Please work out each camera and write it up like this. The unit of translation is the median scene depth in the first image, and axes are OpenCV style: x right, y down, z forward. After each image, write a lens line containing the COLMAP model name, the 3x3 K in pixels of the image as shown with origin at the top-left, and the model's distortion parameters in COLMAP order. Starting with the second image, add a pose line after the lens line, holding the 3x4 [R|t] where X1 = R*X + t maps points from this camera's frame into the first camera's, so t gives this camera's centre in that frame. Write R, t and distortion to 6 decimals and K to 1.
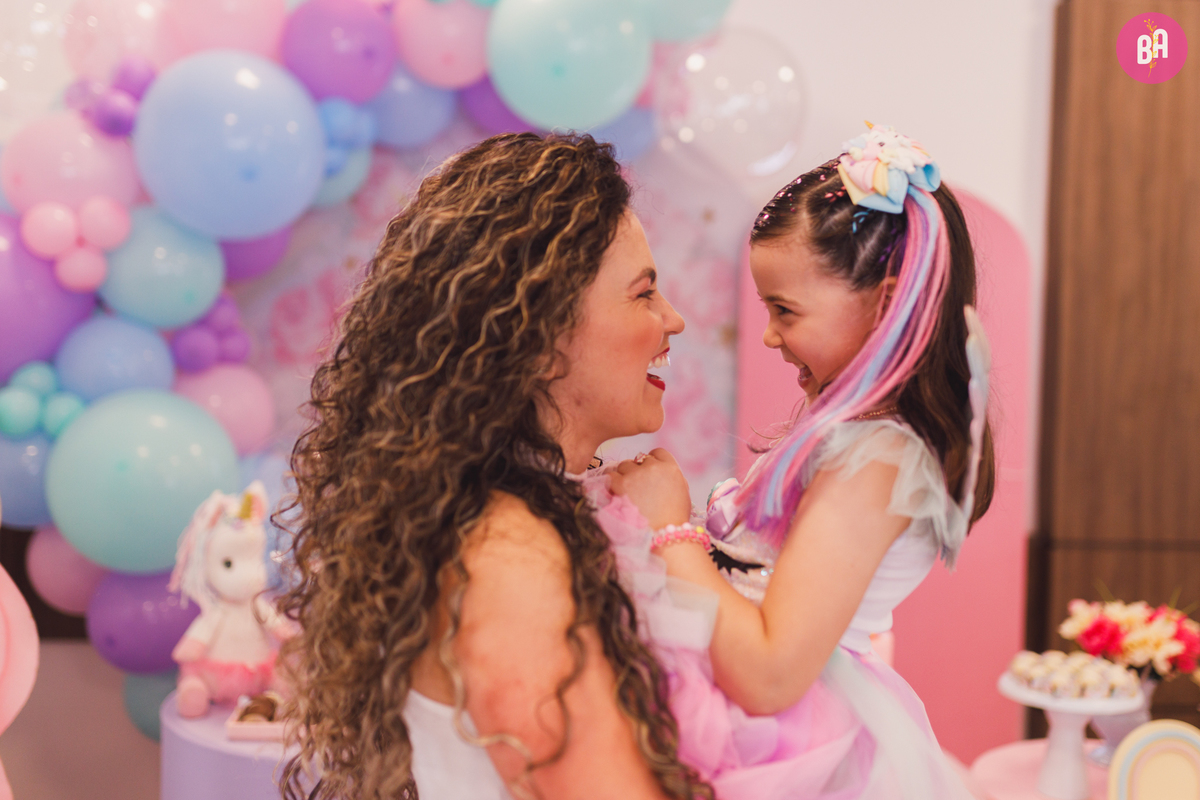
lens RADIAL K [[1352.0, 0, 639.3], [0, 1352.0, 366.0], [0, 0, 1]] dist [0.002818, -0.017190]
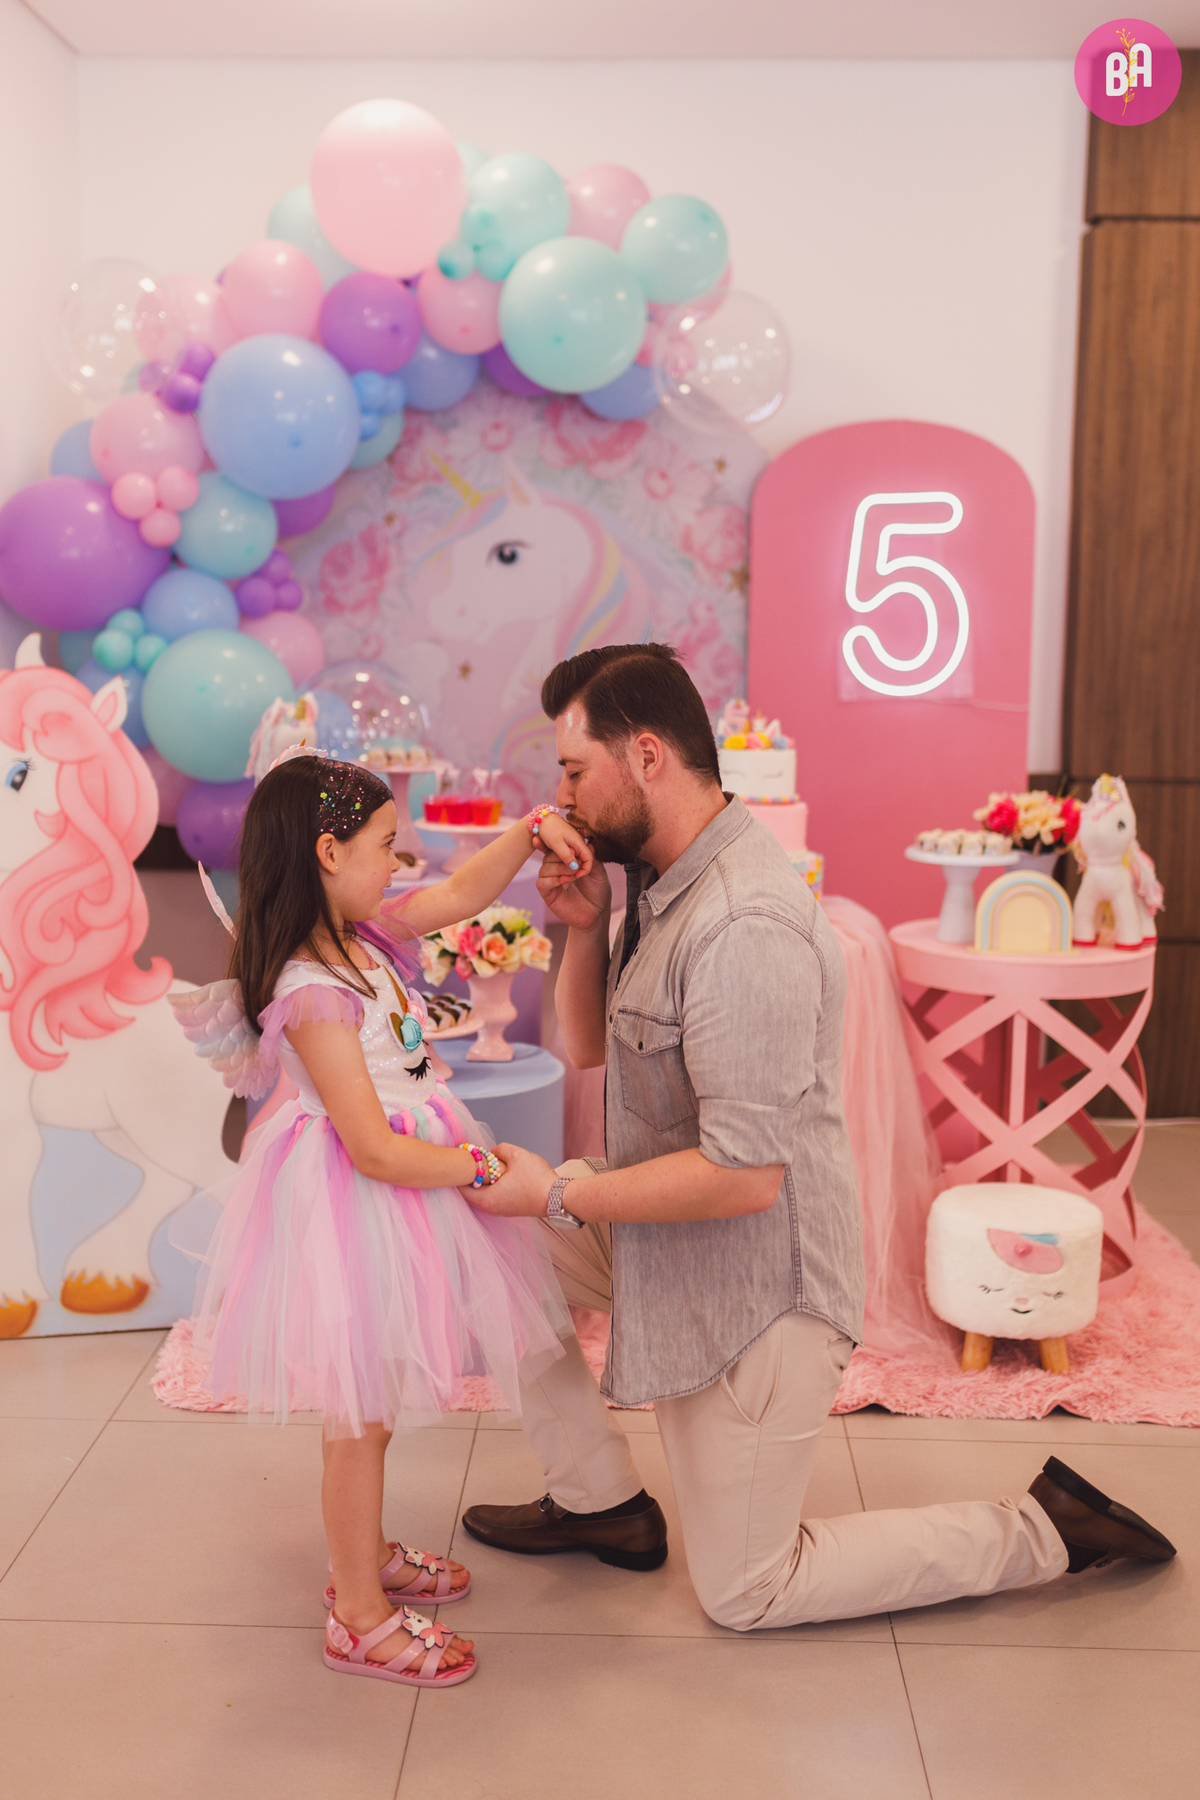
lens RADIAL K [[1848.5, 0, 598.6], [0, 1848.5, 867.2], [0, 0, 1]] dist [-0.003739, 0.009224]
pose [[0.991670, -0.001977, -0.128786, 0.171426], [0.015614, 0.994353, 0.104968, 0.058331], [0.127851, -0.106104, 0.986101, -0.565430]]
